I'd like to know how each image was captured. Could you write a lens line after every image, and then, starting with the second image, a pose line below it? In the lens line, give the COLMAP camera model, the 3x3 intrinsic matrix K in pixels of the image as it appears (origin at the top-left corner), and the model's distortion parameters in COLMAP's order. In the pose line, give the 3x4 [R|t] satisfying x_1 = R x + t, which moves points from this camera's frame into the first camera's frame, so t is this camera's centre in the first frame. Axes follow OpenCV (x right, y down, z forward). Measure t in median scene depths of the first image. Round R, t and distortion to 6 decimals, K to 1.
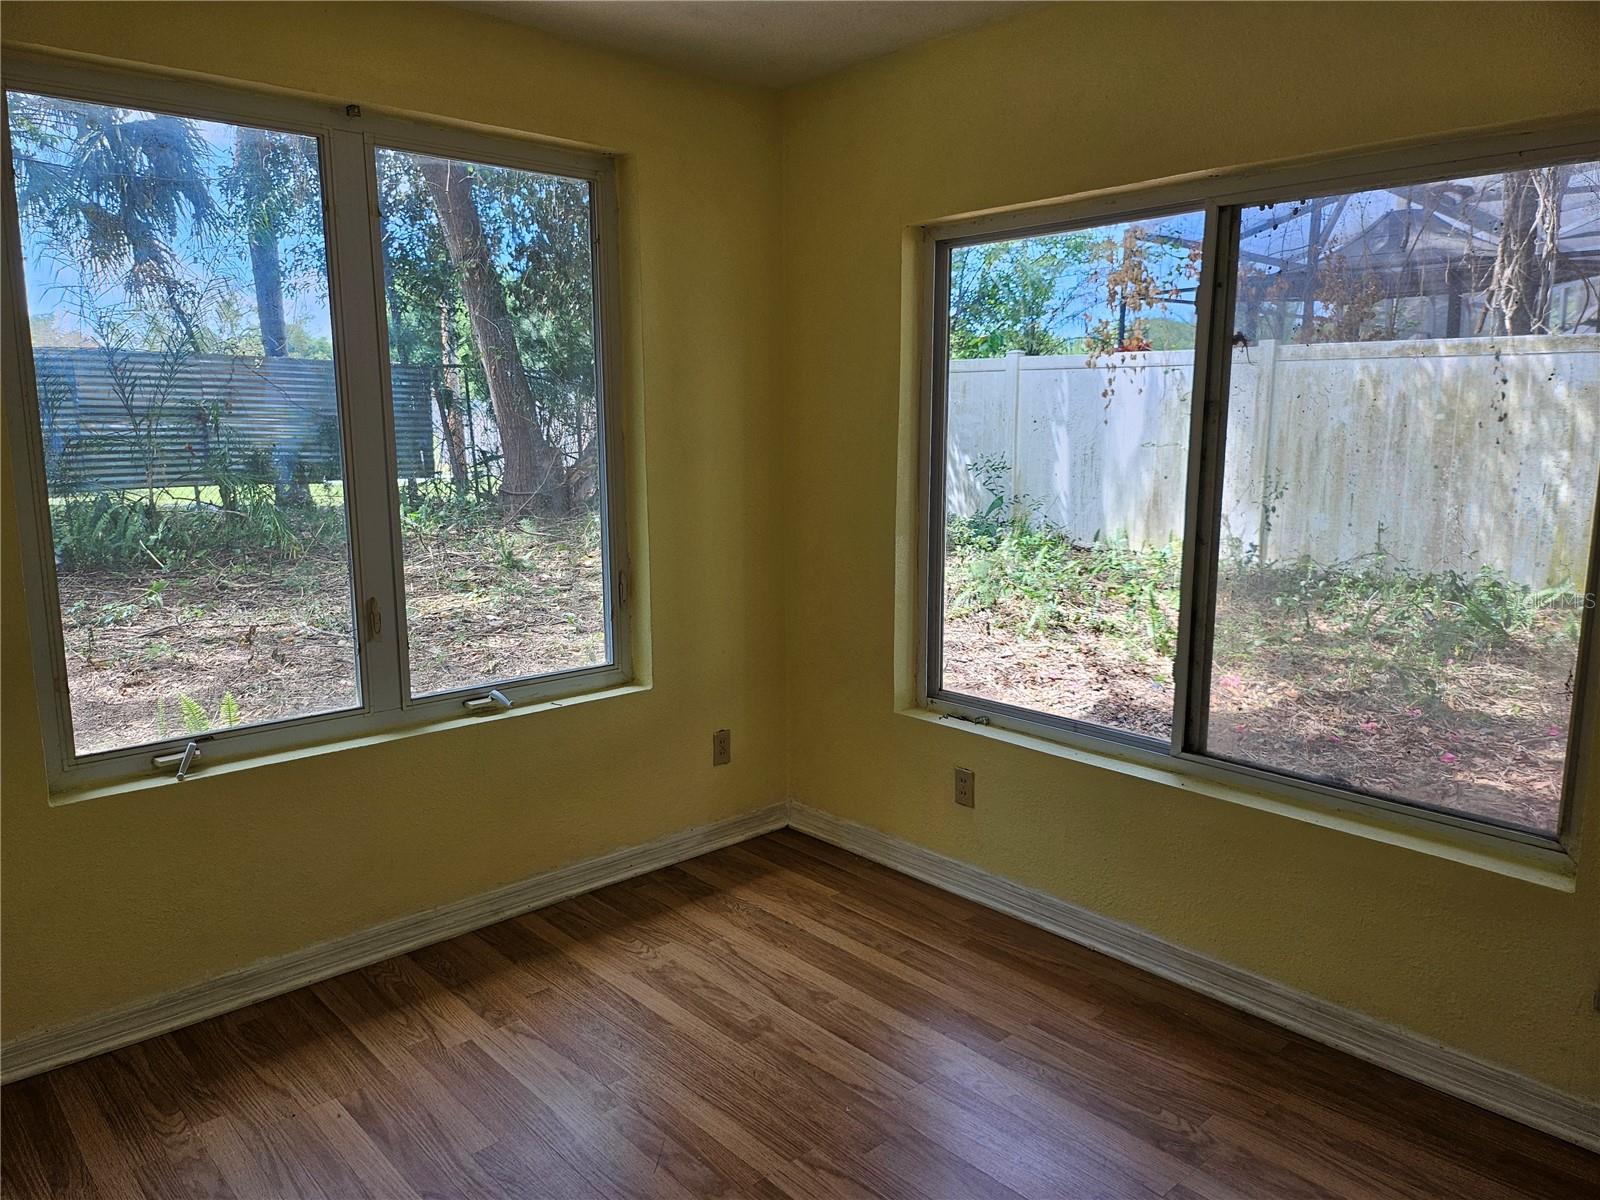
lens RADIAL K [[1120.7, 0, 778.6], [0, 1120.7, 609.8], [0, 0, 1]] dist [0.059104, -0.063784]
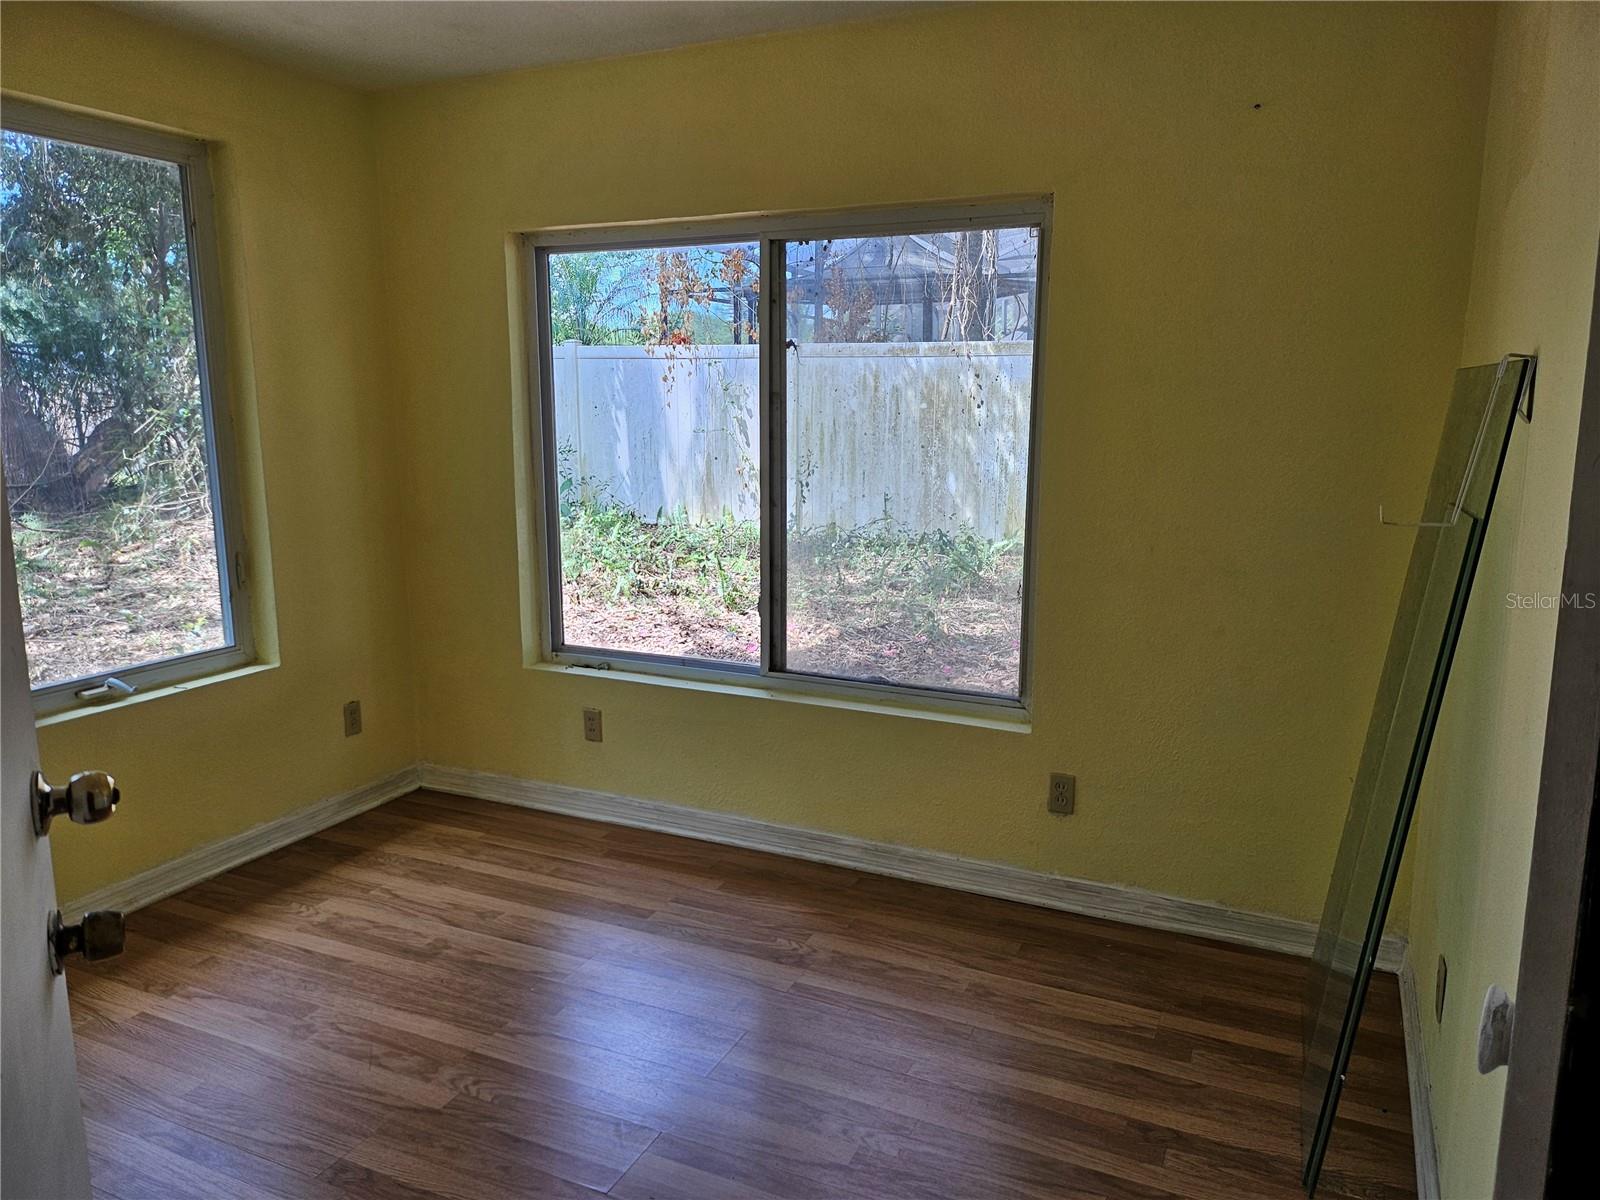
lens RADIAL K [[1120.7, 0, 785.8], [0, 1120.7, 607.2], [0, 0, 1]] dist [0.059104, -0.063784]
pose [[0.919155, -0.065783, 0.388365, -0.089505], [0.061757, 0.997830, 0.022853, 0.022512], [-0.389025, 0.002979, 0.921222, -0.135009]]
